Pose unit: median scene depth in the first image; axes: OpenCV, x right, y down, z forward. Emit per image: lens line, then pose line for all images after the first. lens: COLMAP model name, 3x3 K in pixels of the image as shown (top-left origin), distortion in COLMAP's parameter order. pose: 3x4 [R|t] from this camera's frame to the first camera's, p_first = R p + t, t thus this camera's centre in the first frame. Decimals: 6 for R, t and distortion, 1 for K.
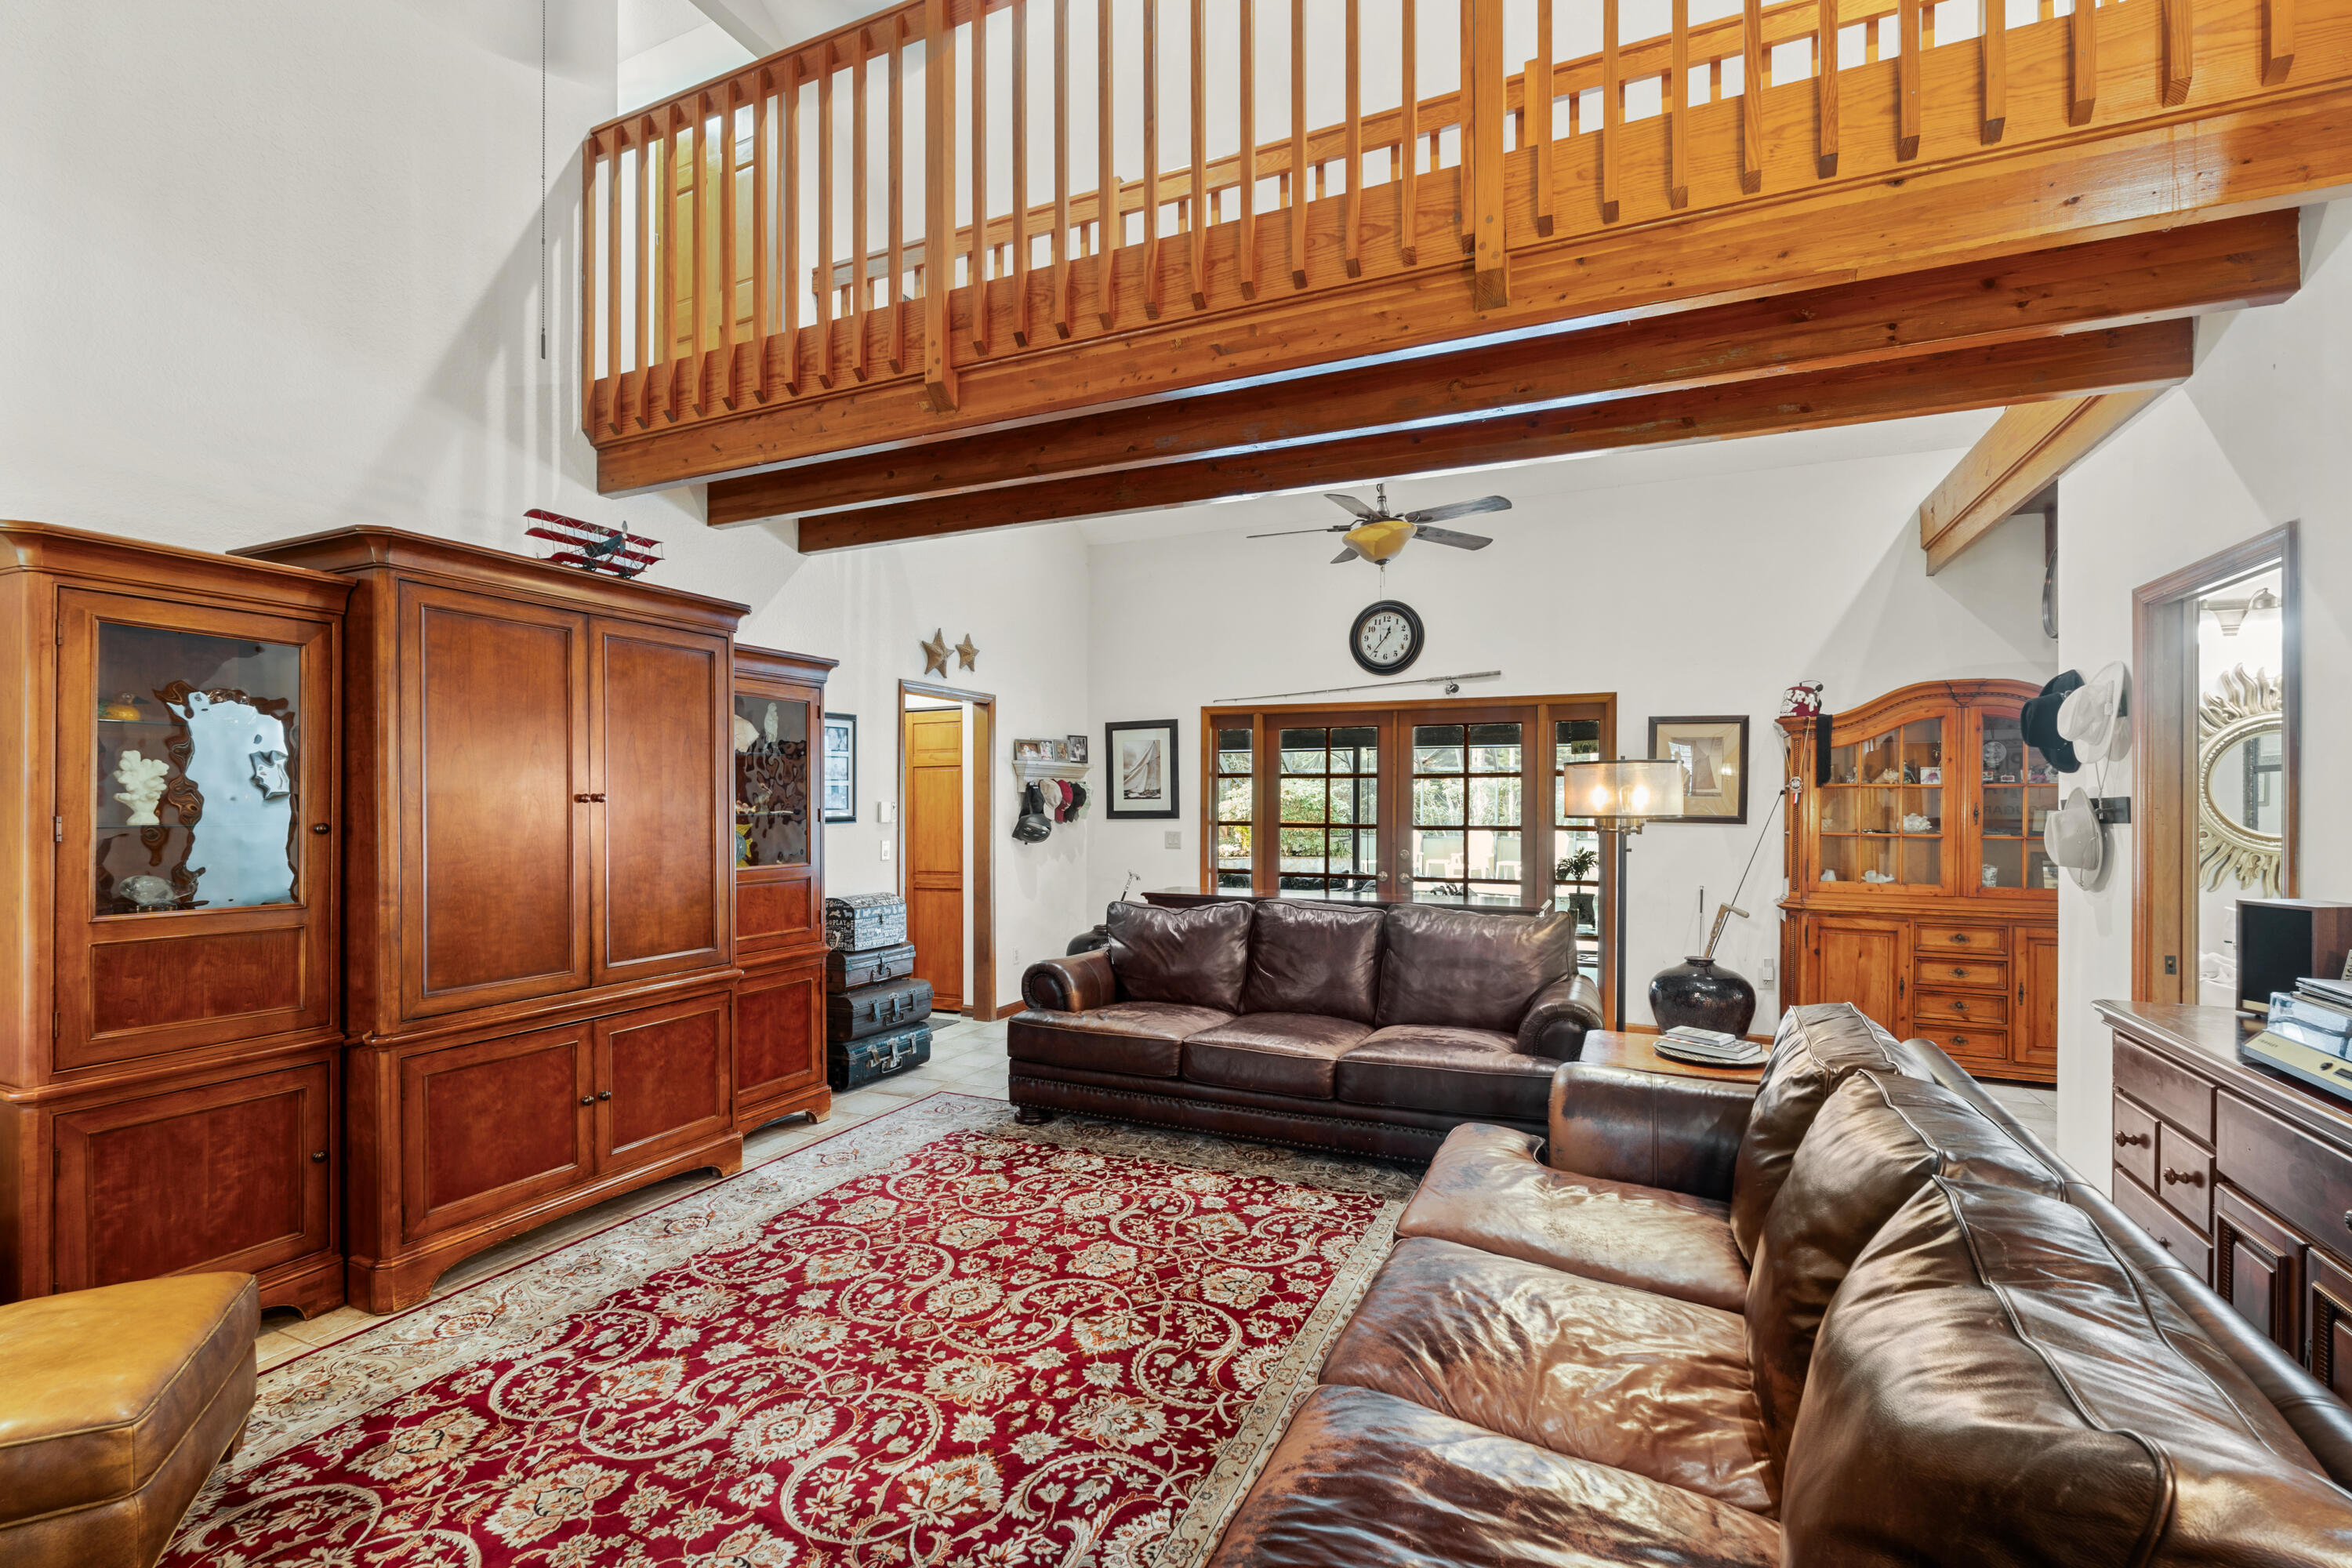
lens RADIAL K [[1035.8, 0, 1168.9], [0, 1035.8, 803.3], [0, 0, 1]] dist [-0.007328, 0.001449]
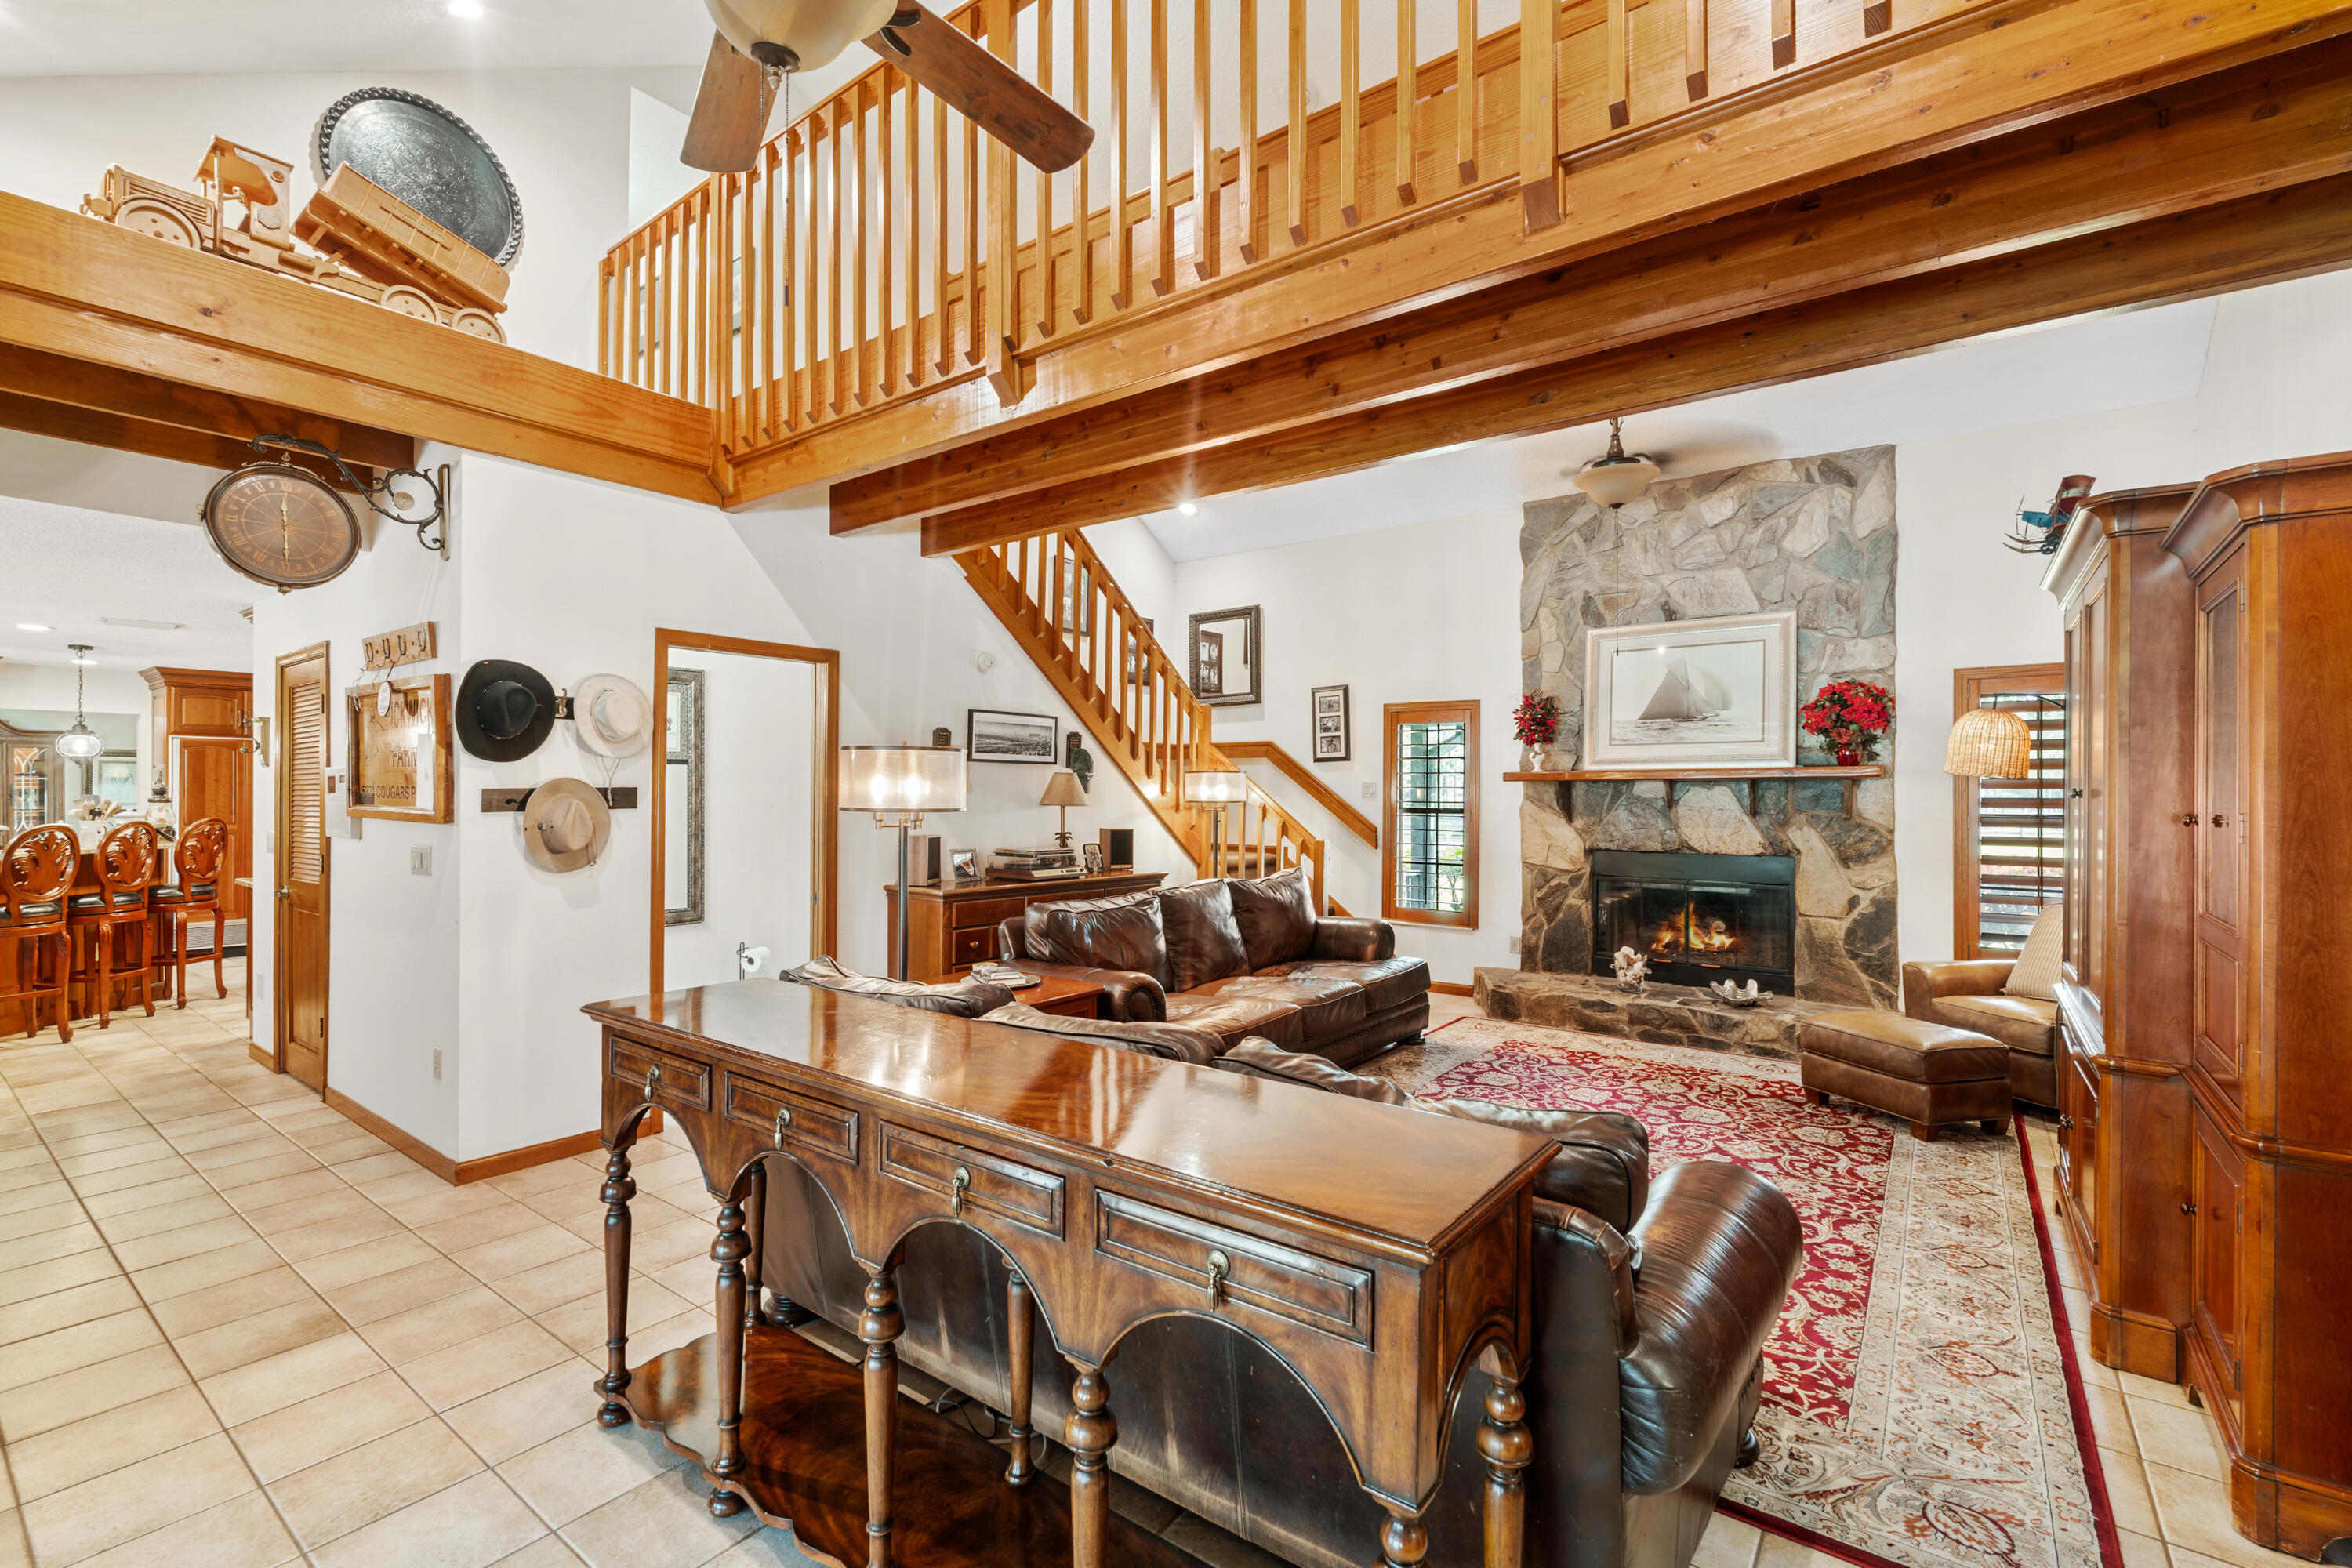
lens RADIAL K [[1035.8, 0, 1182.9], [0, 1035.8, 783.7], [0, 0, 1]] dist [-0.007328, 0.001449]
pose [[-0.978405, -0.002244, 0.206685, 0.019555], [-0.003165, 0.999986, -0.004125, -0.007482], [-0.206673, -0.004690, -0.978399, 1.978170]]
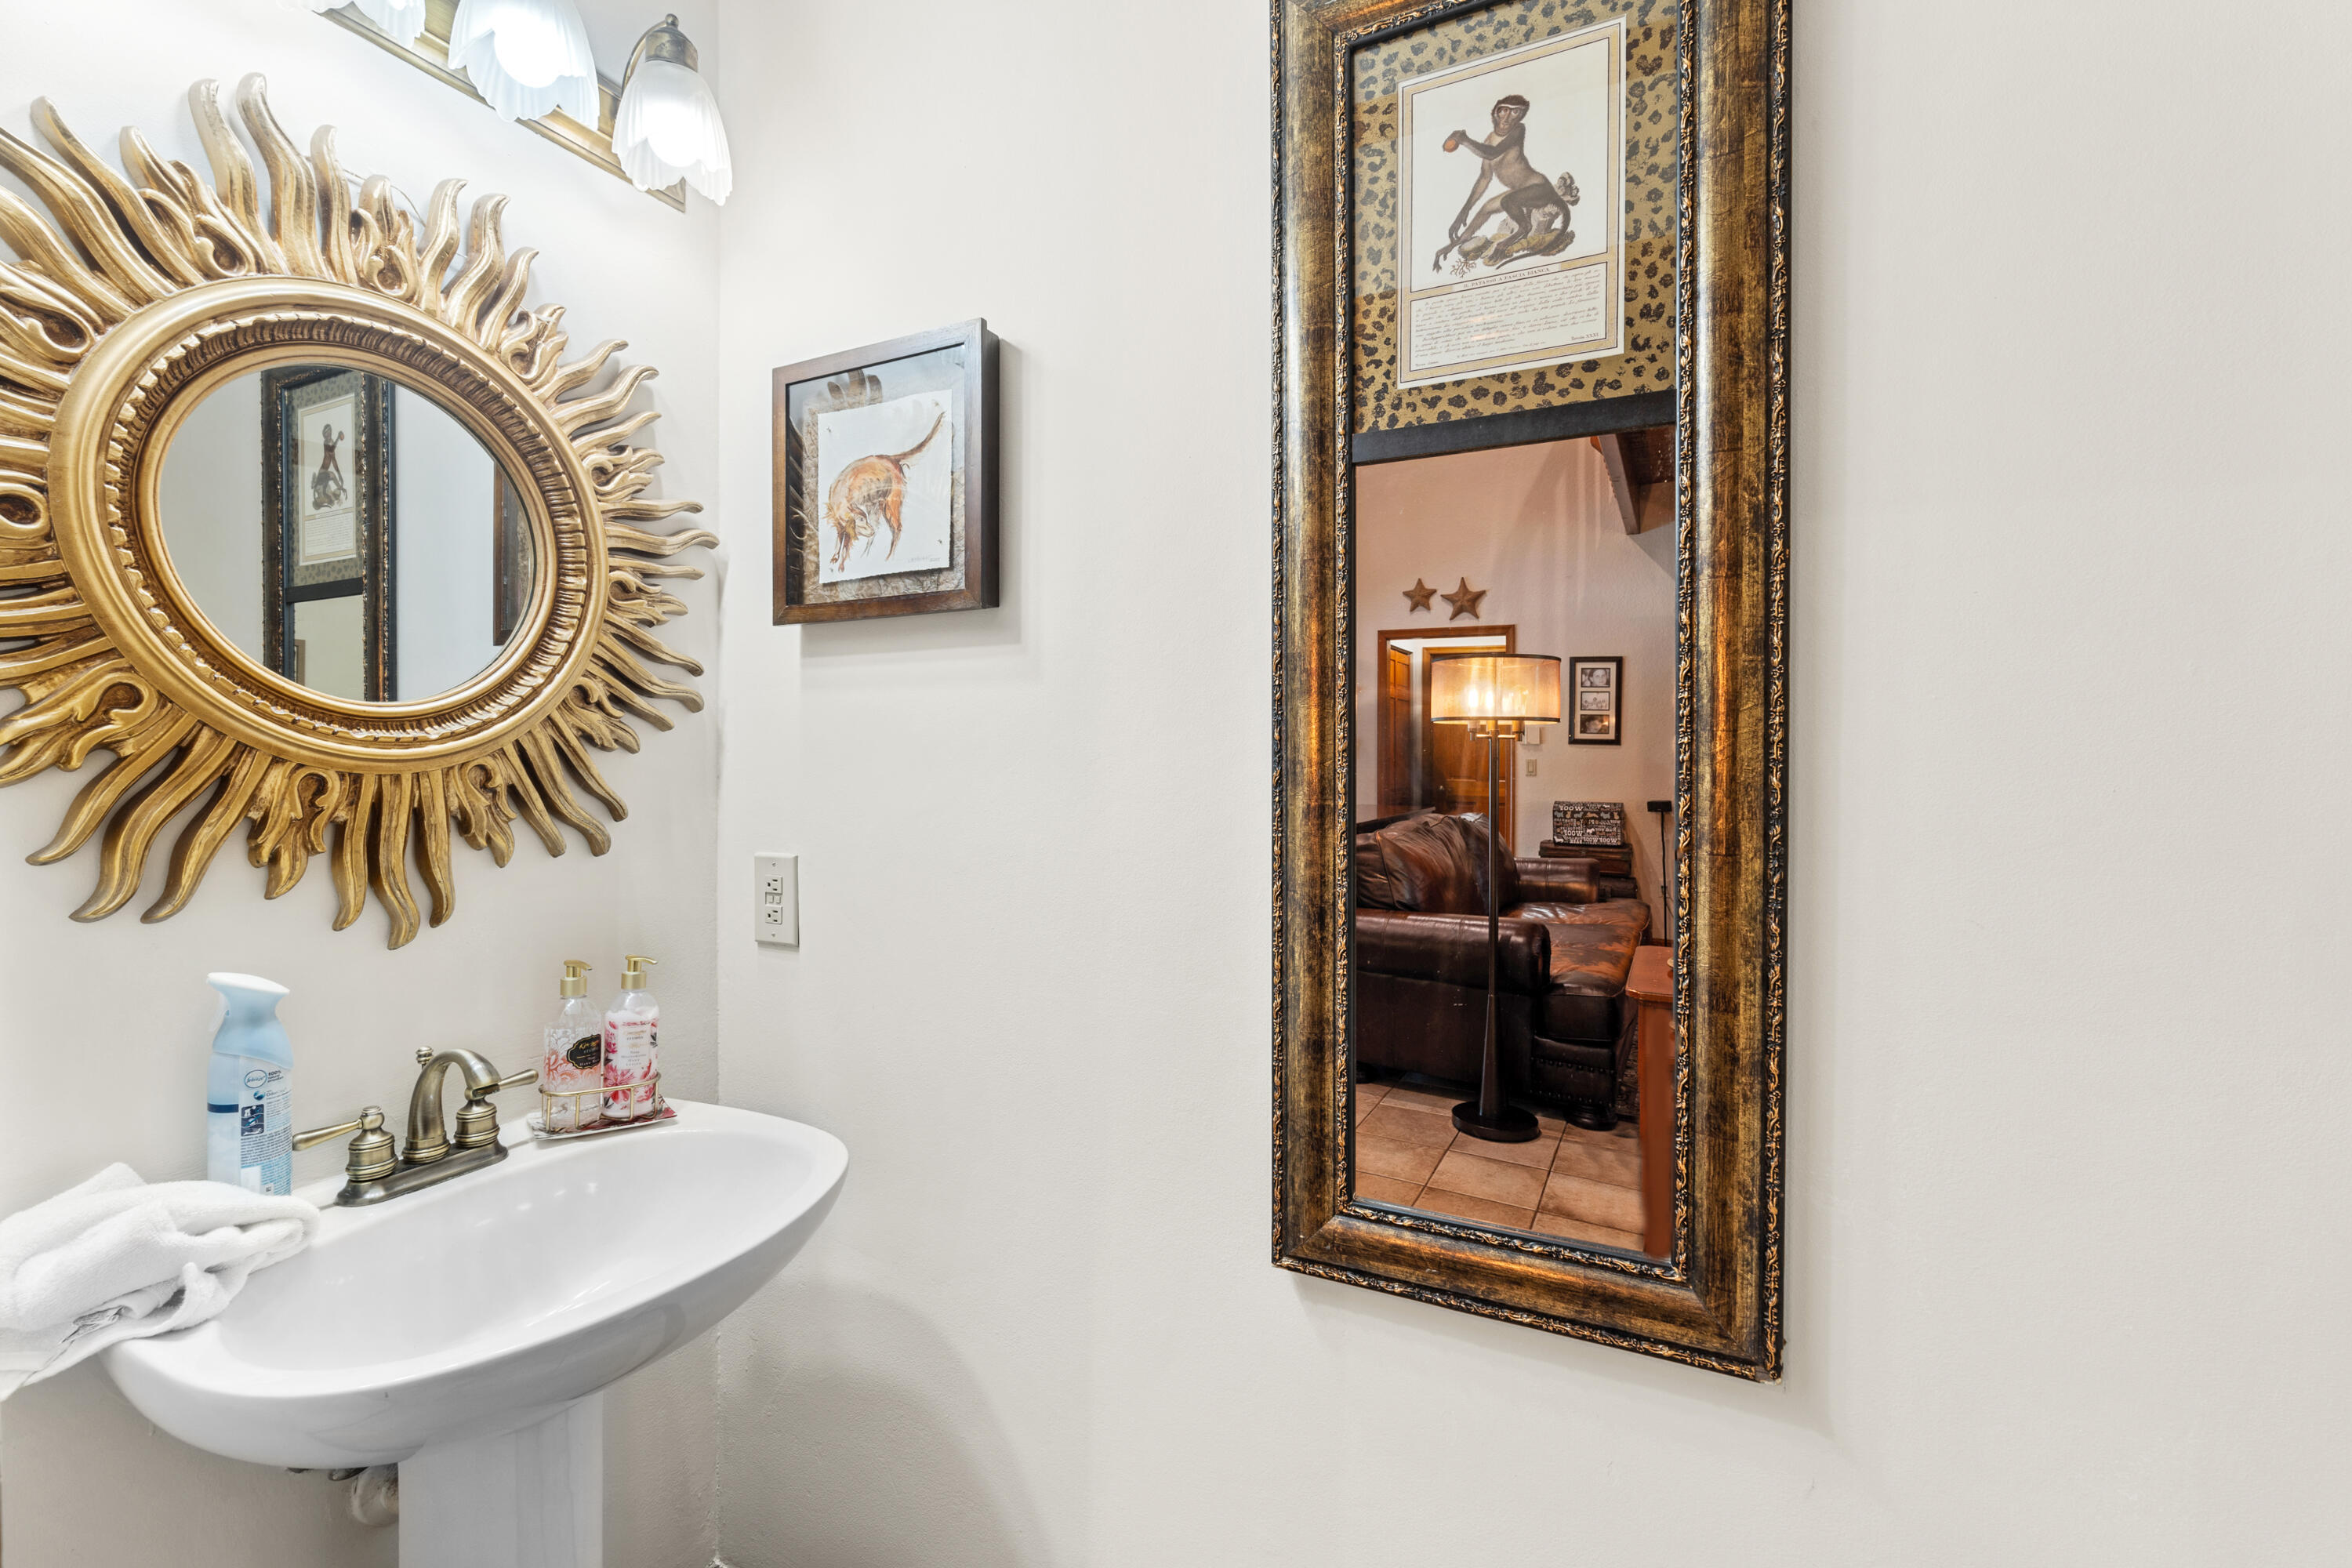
lens RADIAL K [[1035.8, 0, 1182.7], [0, 1035.8, 775.0], [0, 0, 1]] dist [-0.007328, 0.001449]
pose [[0.033022, -0.015944, 0.999327, 0.782342], [-0.005291, 0.999856, 0.016127, 0.044932], [-0.999441, -0.005820, 0.032933, 0.752925]]
